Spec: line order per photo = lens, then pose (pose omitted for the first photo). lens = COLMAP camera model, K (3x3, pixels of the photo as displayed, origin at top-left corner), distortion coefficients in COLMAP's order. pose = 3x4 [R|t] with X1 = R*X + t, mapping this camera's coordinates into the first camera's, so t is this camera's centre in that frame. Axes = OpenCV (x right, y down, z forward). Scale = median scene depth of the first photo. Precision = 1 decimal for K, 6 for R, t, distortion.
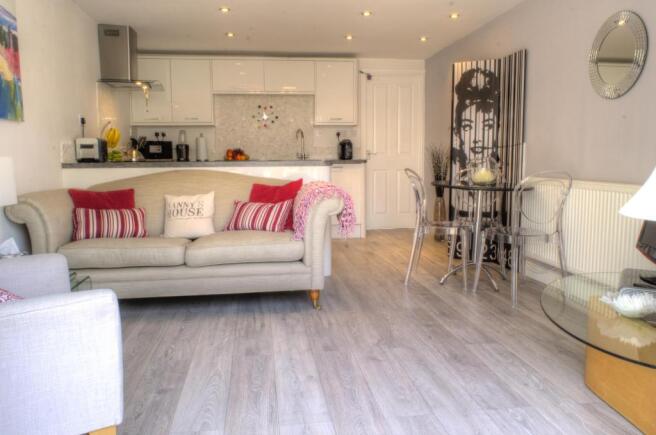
lens RADIAL K [[508.3, 0, 328.2], [0, 508.3, 218.2], [0, 0, 1]] dist [-0.012022, 0.001865]
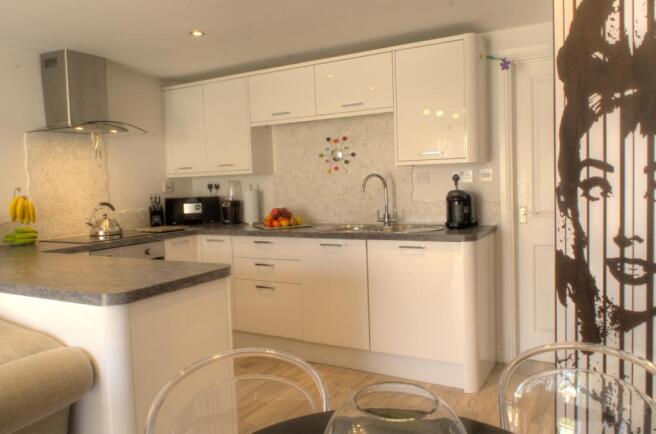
lens RADIAL K [[508.3, 0, 327.5], [0, 508.3, 212.7], [0, 0, 1]] dist [-0.012022, 0.001865]
pose [[0.794768, 0.017145, -0.606672, 0.326779], [-0.041852, 0.998770, -0.026603, -0.150312], [0.605469, 0.046533, 0.794507, 0.676000]]
